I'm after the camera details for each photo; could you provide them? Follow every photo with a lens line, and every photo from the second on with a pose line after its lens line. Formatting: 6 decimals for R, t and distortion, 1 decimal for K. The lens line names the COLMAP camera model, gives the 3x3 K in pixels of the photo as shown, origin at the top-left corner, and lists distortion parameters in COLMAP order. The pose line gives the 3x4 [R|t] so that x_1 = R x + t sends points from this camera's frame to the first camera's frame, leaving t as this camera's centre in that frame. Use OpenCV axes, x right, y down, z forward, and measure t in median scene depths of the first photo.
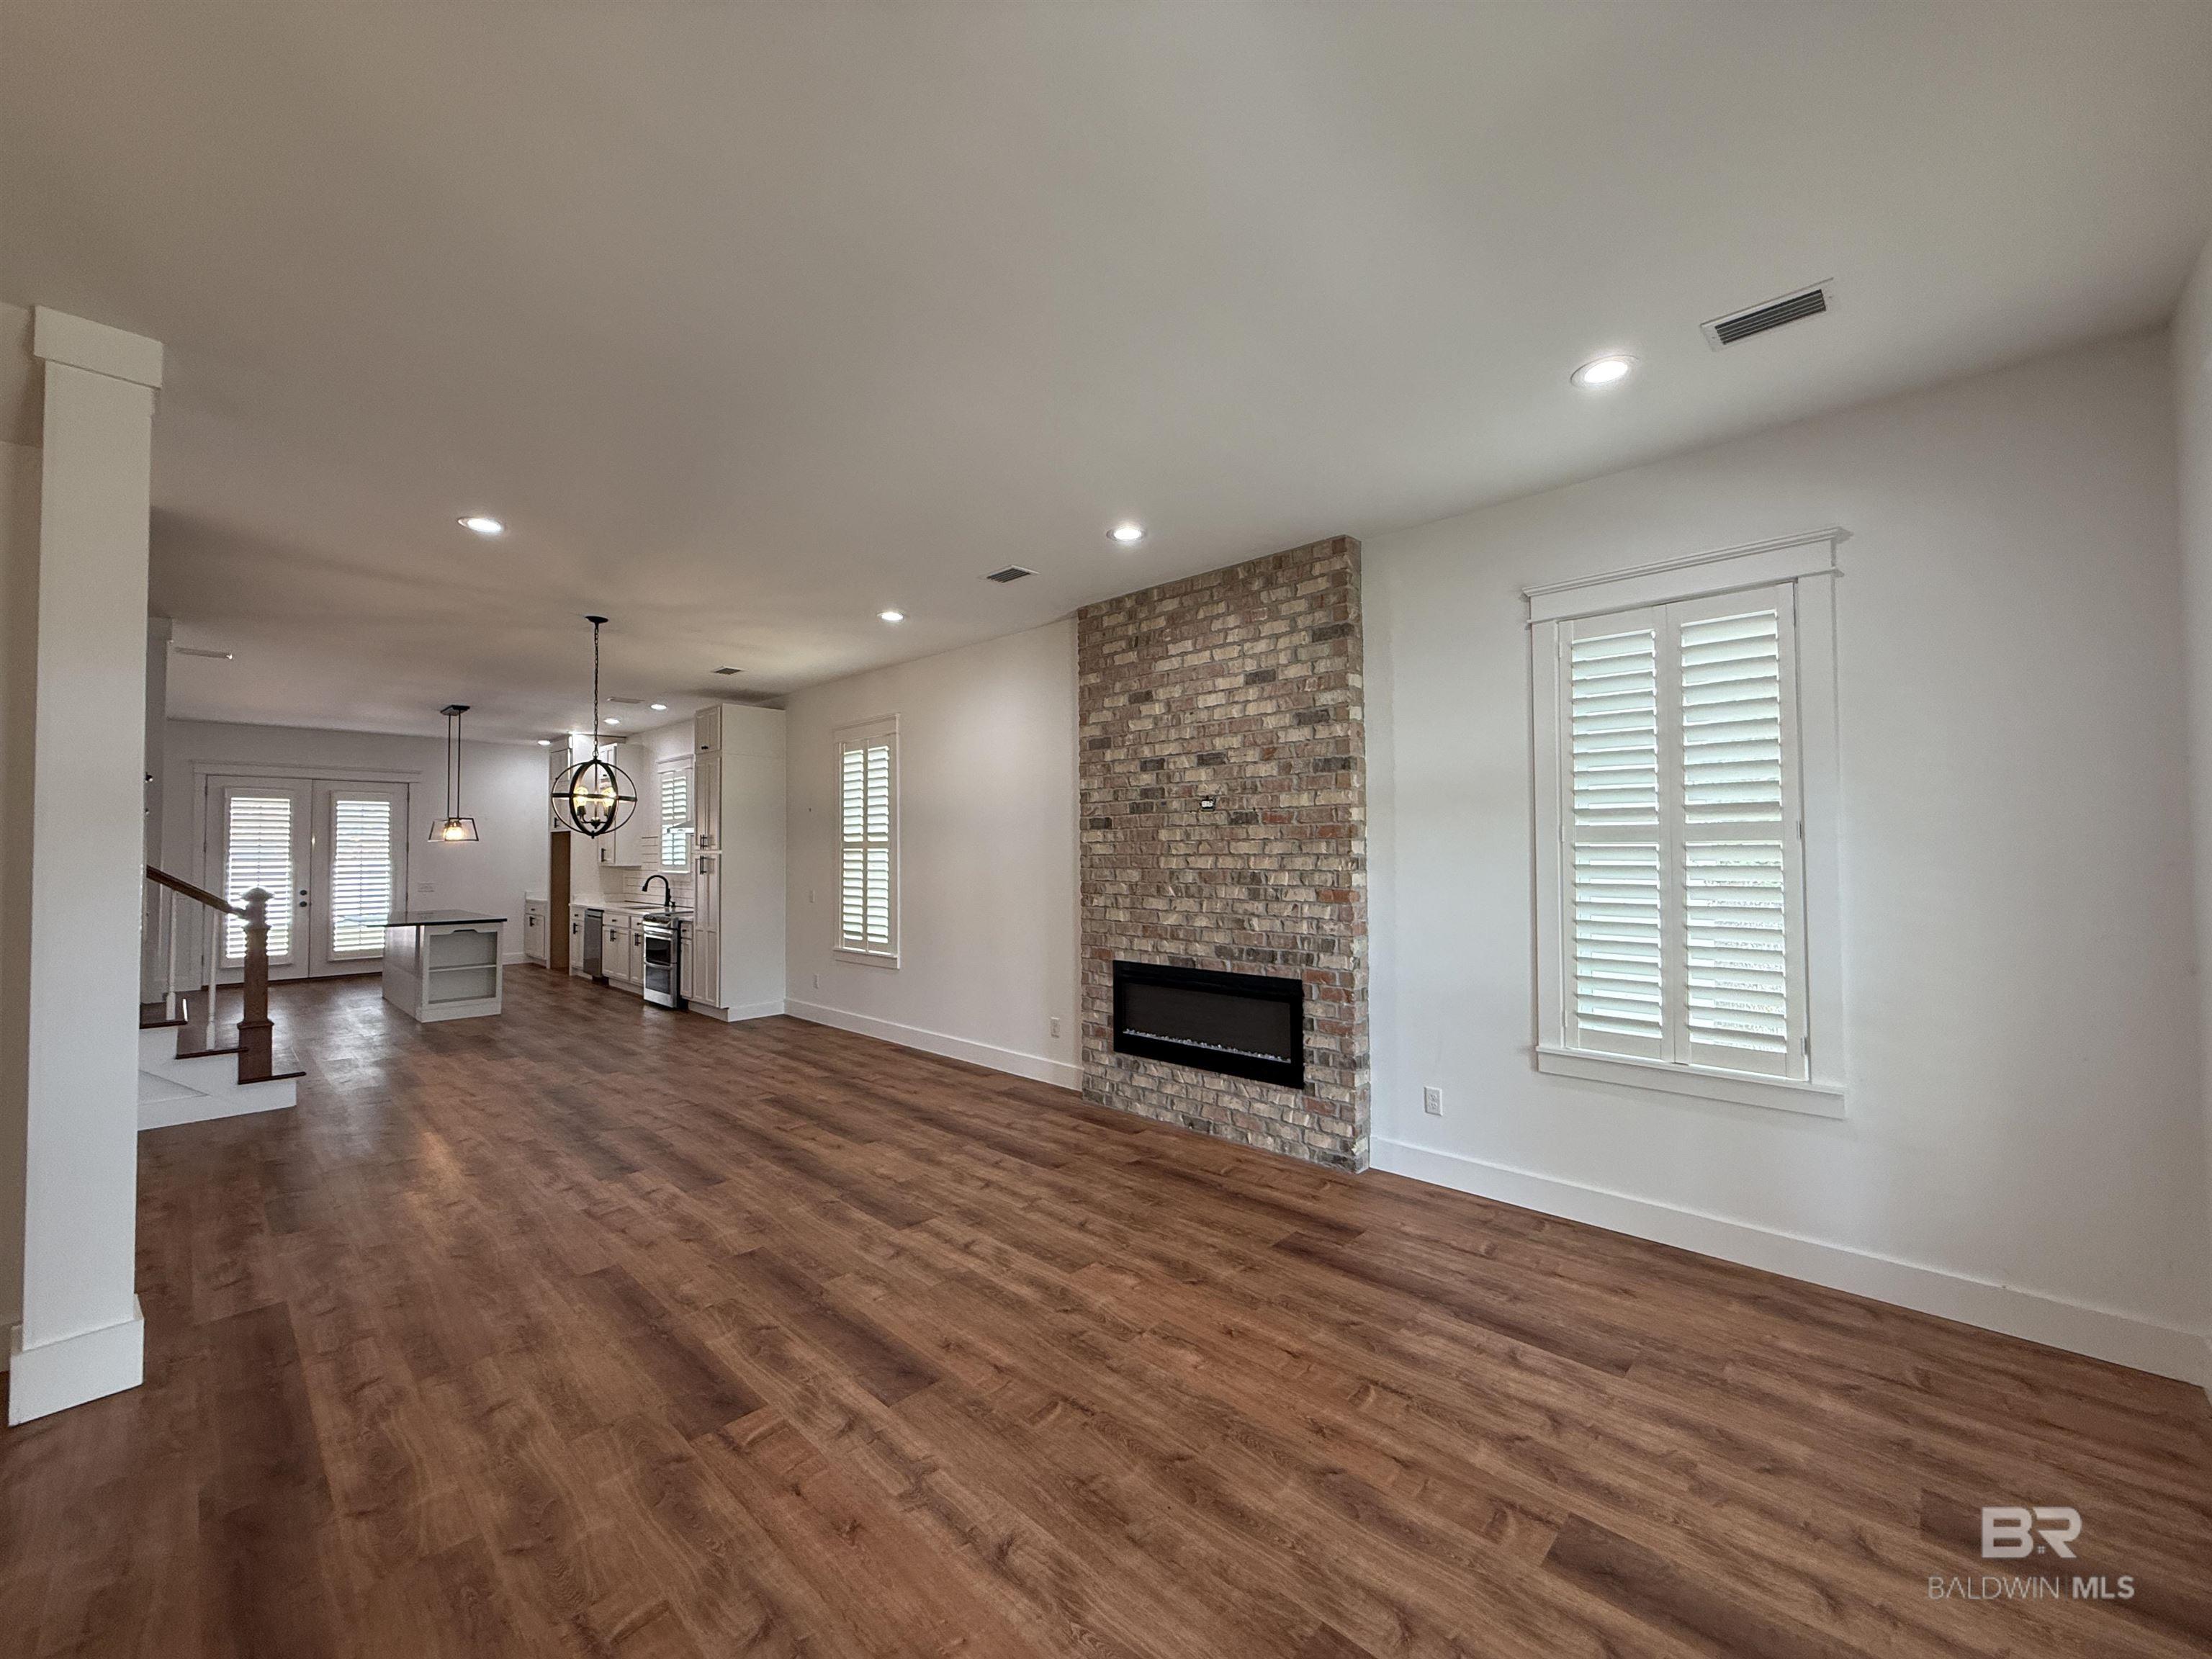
lens RADIAL K [[880.2, 0, 1097.2], [0, 880.2, 826.4], [0, 0, 1]] dist [-0.000523, 0.000333]
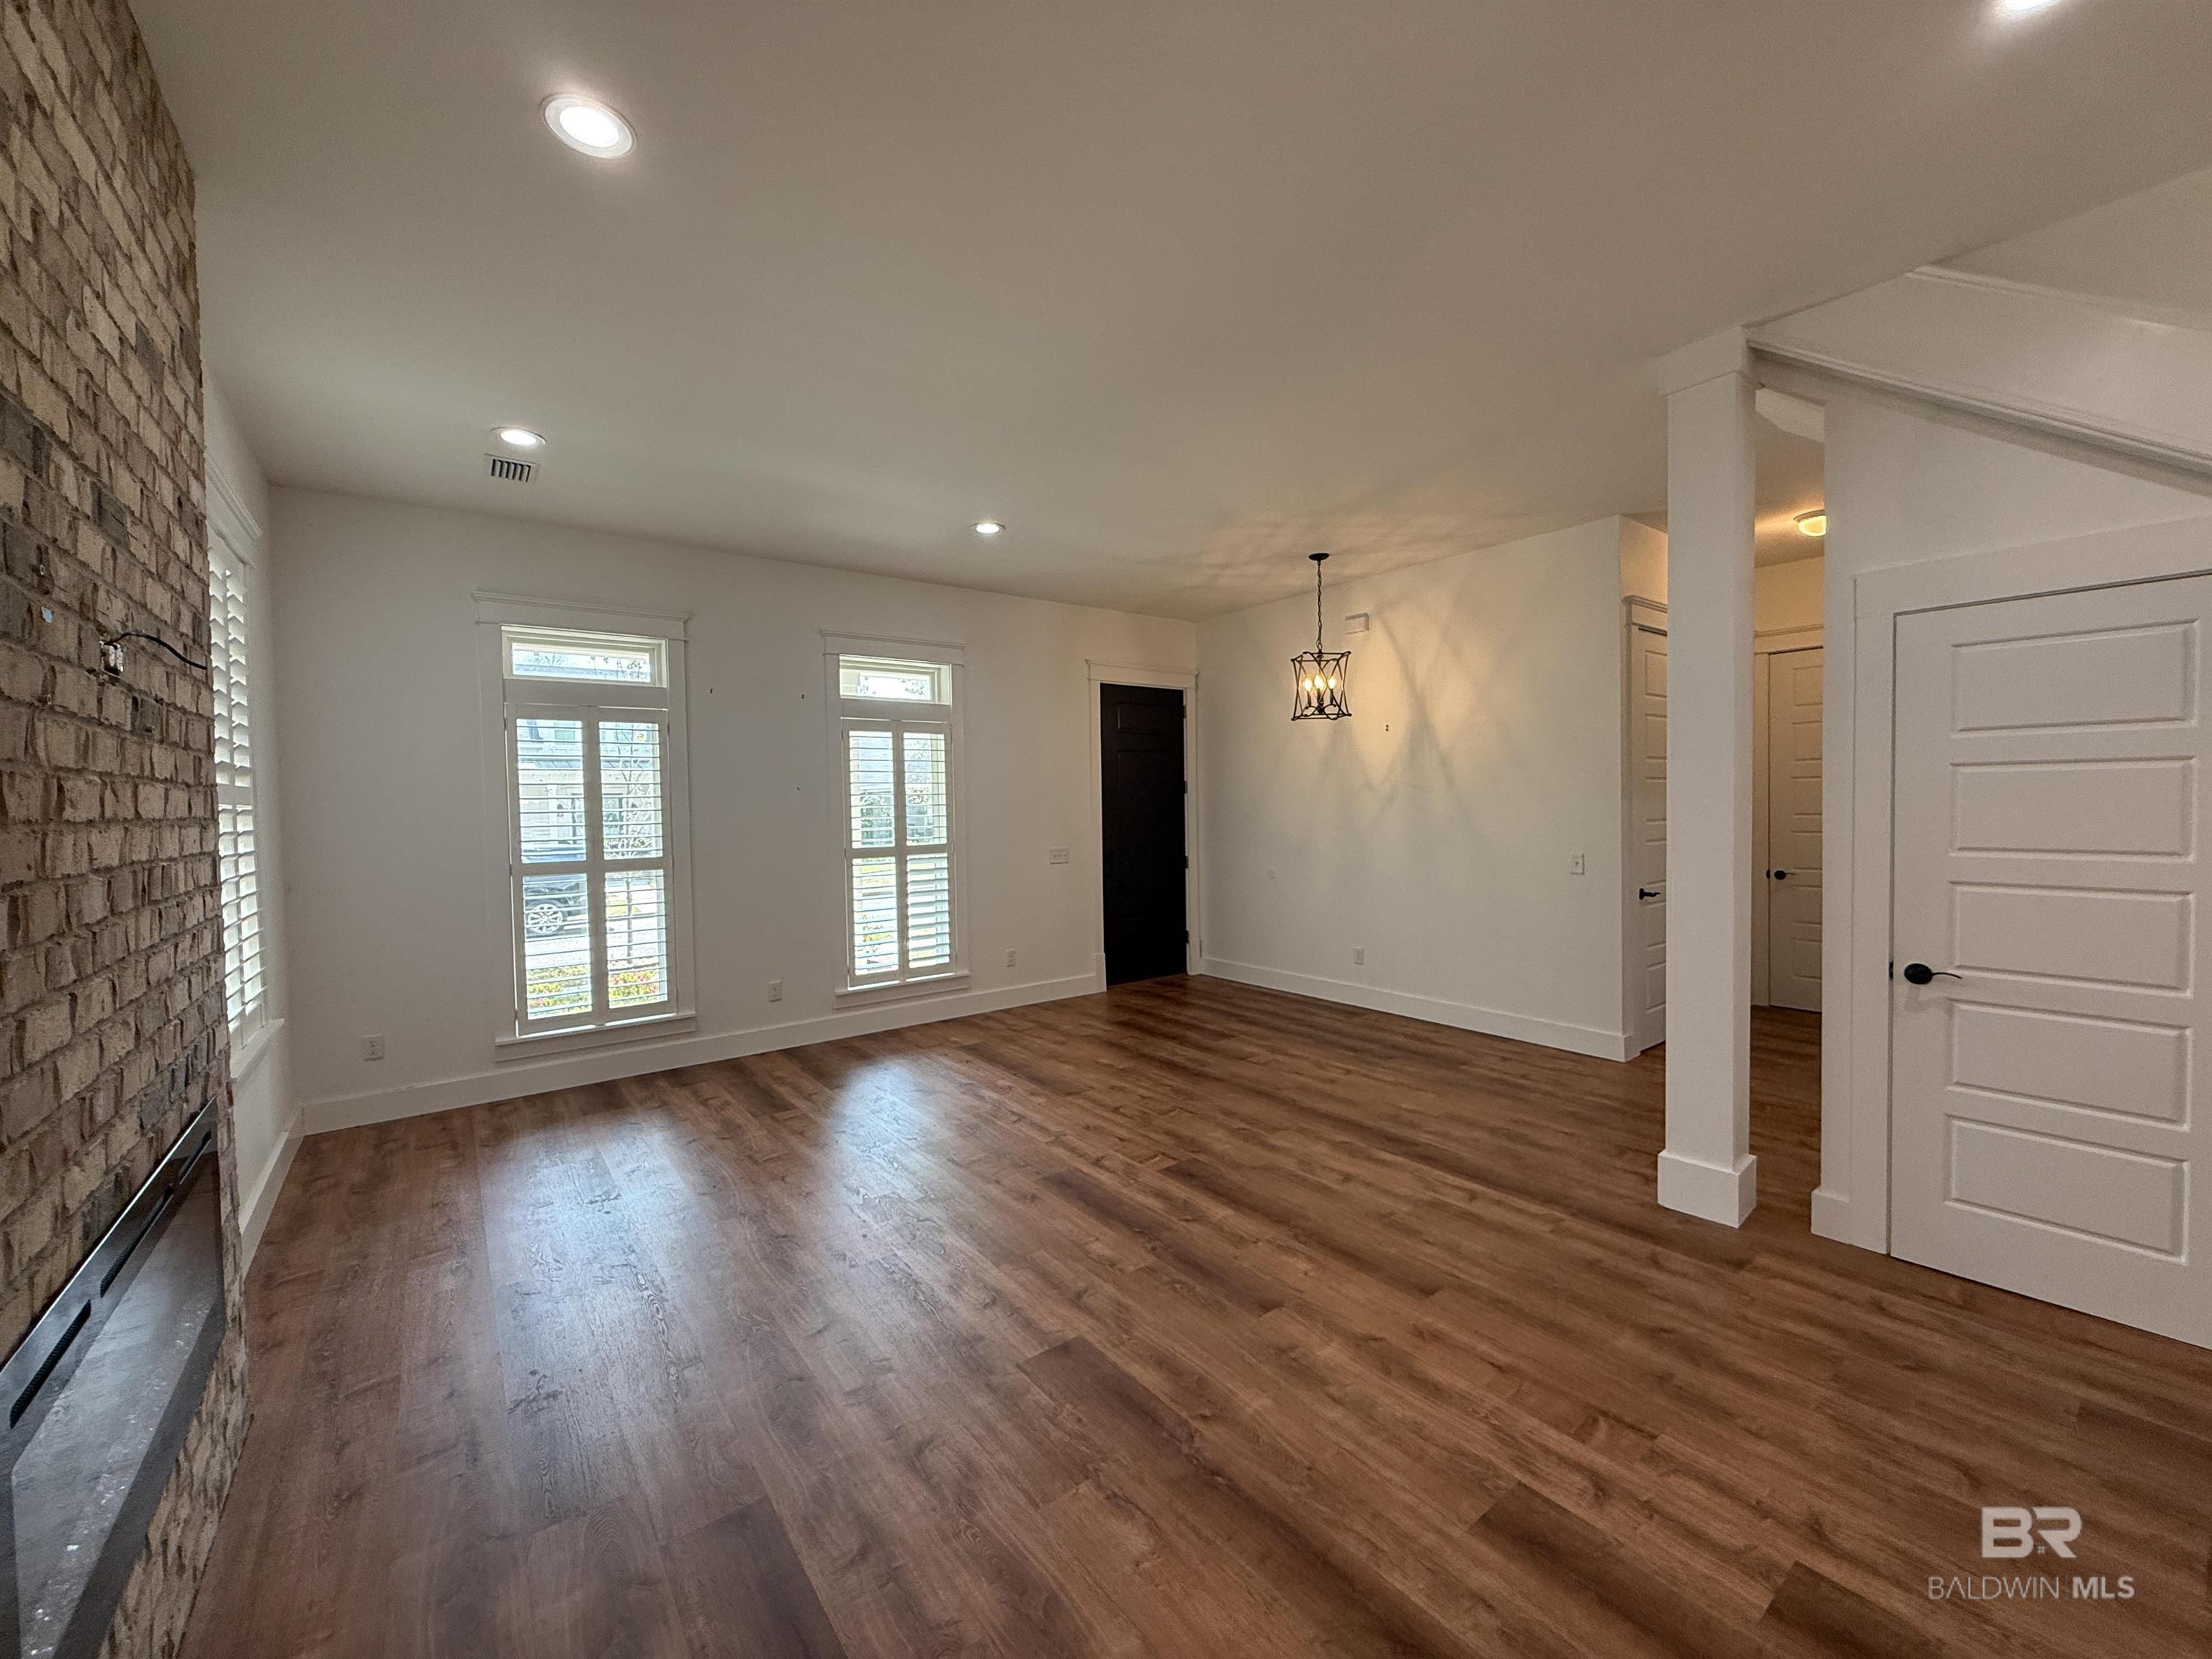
lens RADIAL K [[880.2, 0, 1097.2], [0, 880.2, 826.4], [0, 0, 1]] dist [-0.000523, 0.000333]
pose [[-0.986993, 0.019340, 0.159597, -0.279276], [0.019474, 0.999810, -0.000728, 0.042618], [-0.159581, 0.002390, -0.987182, 1.318577]]
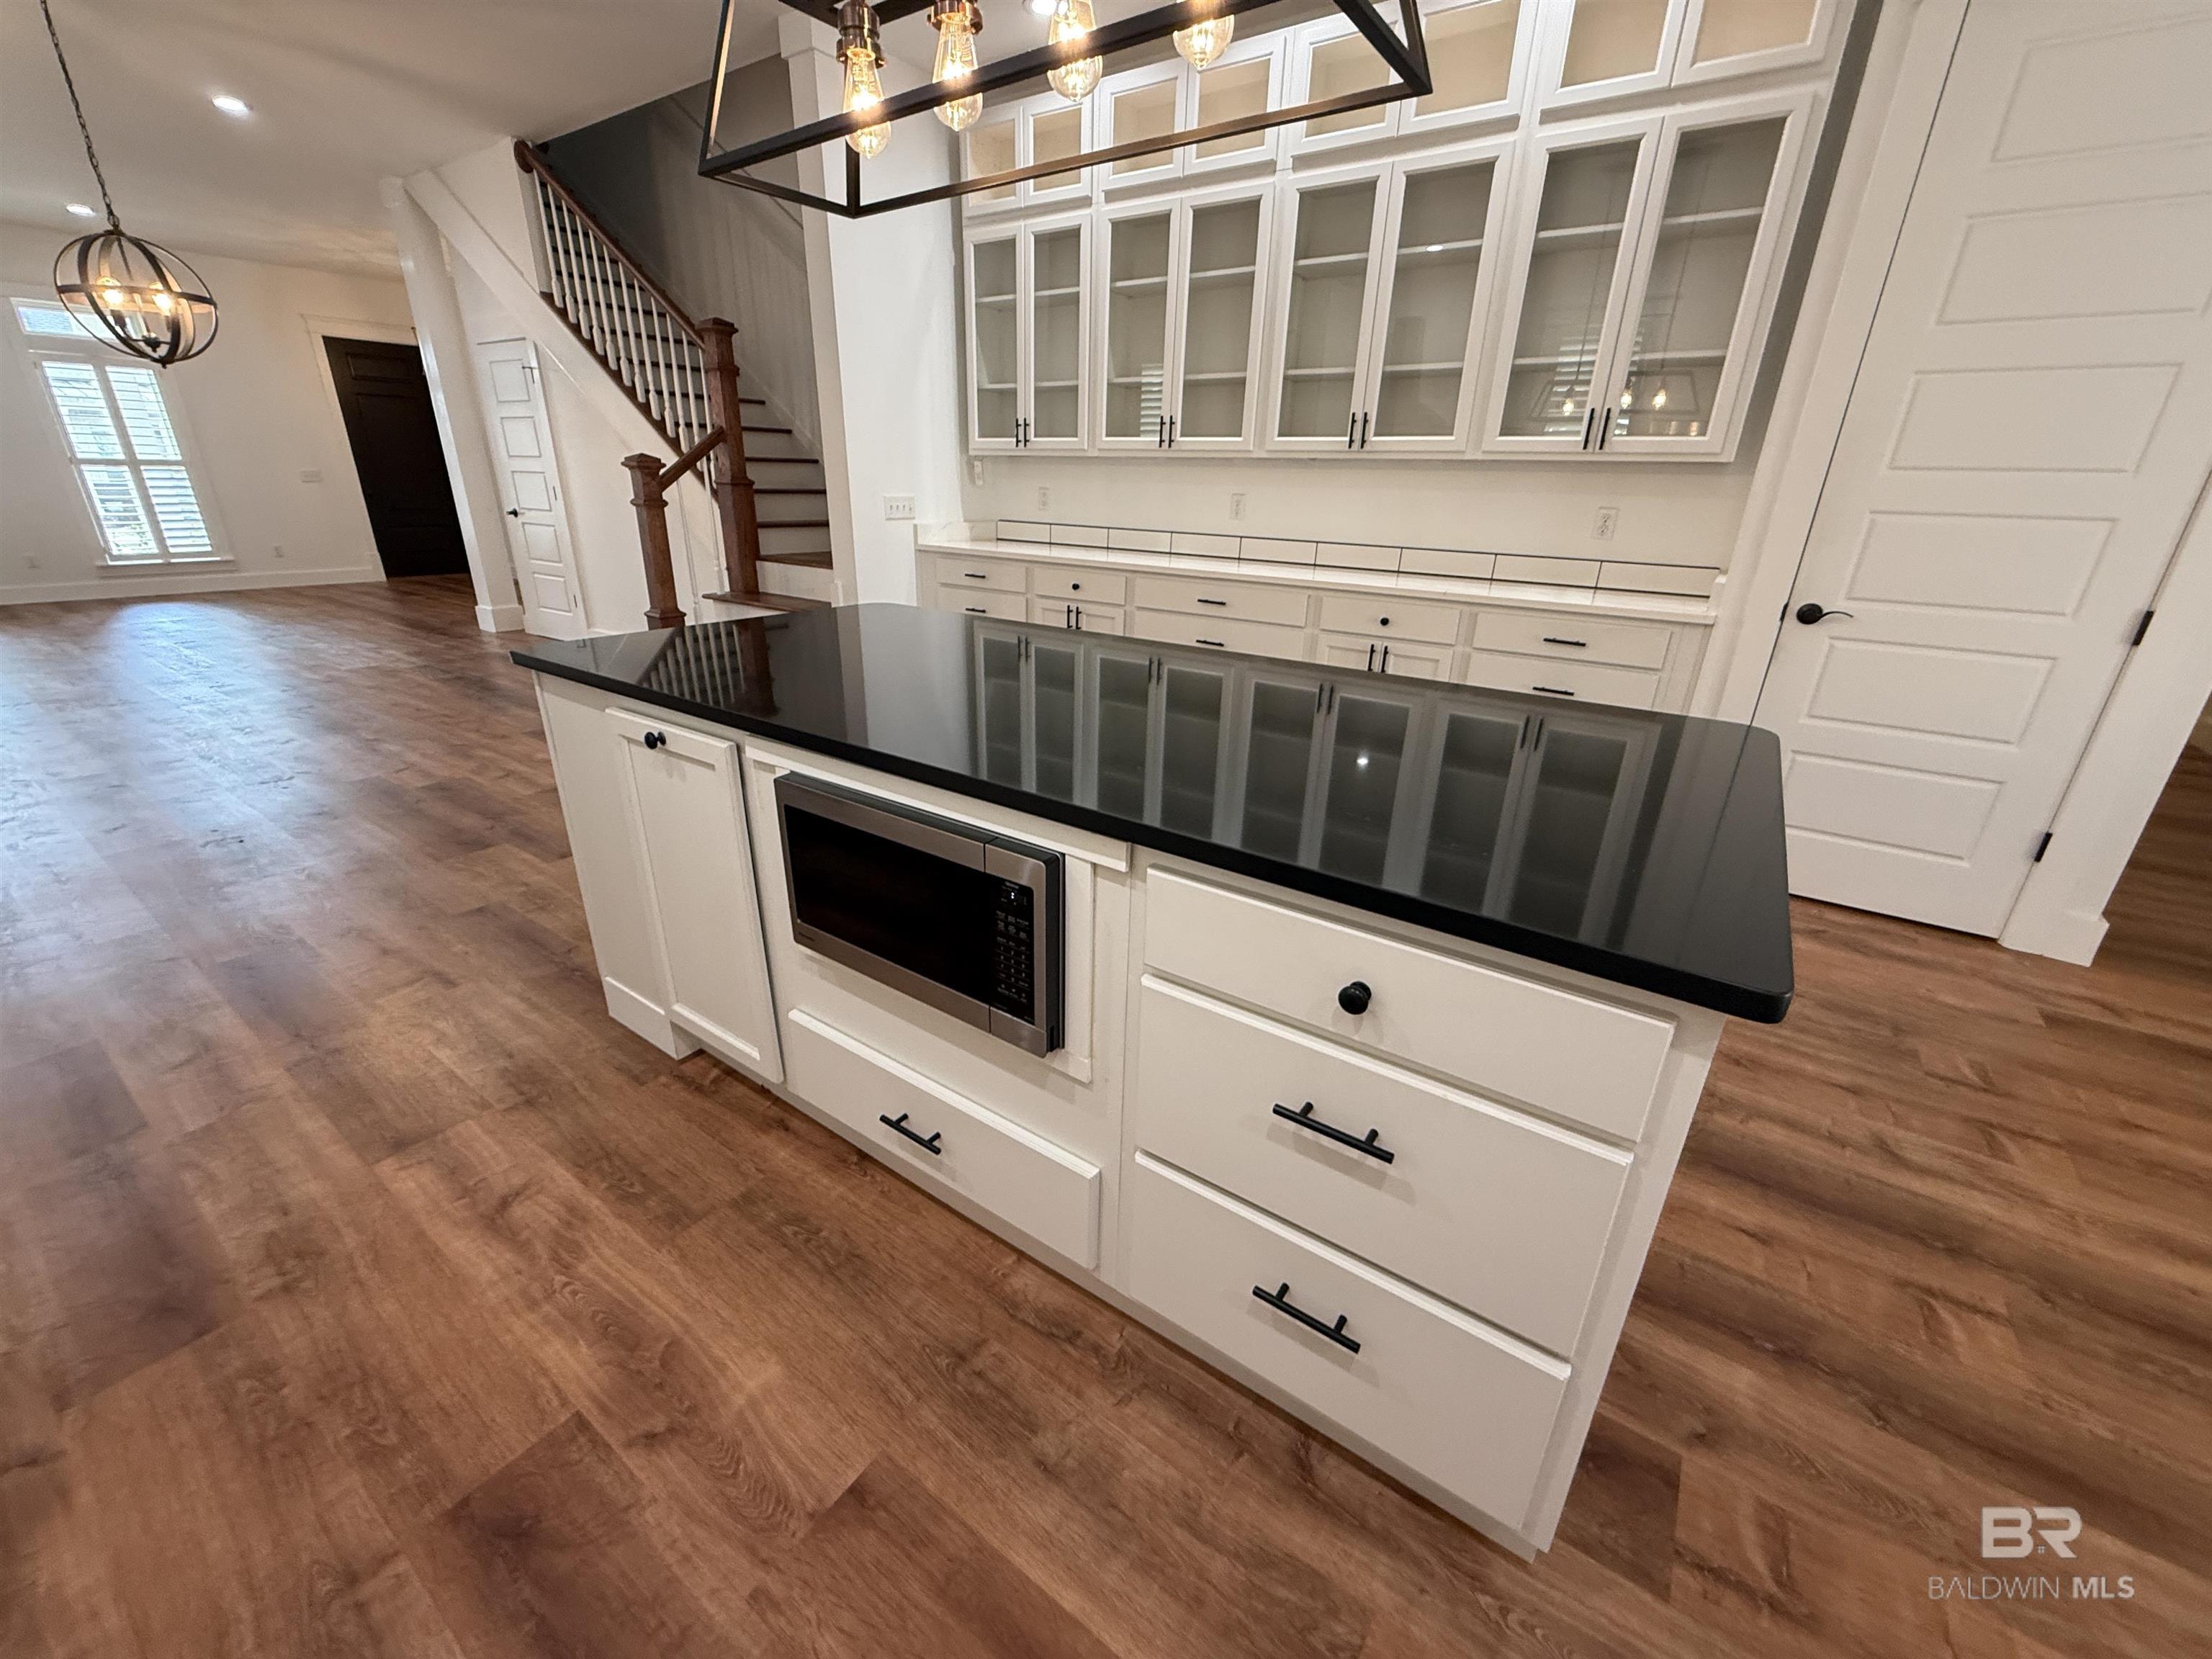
lens RADIAL K [[880.2, 0, 1097.2], [0, 880.2, 826.4], [0, 0, 1]] dist [-0.000523, 0.000333]
pose [[-0.988611, 0.039606, -0.145189, -1.448545], [-0.012959, 0.938761, 0.344324, 0.126221], [0.149935, 0.342284, -0.927556, 2.301121]]
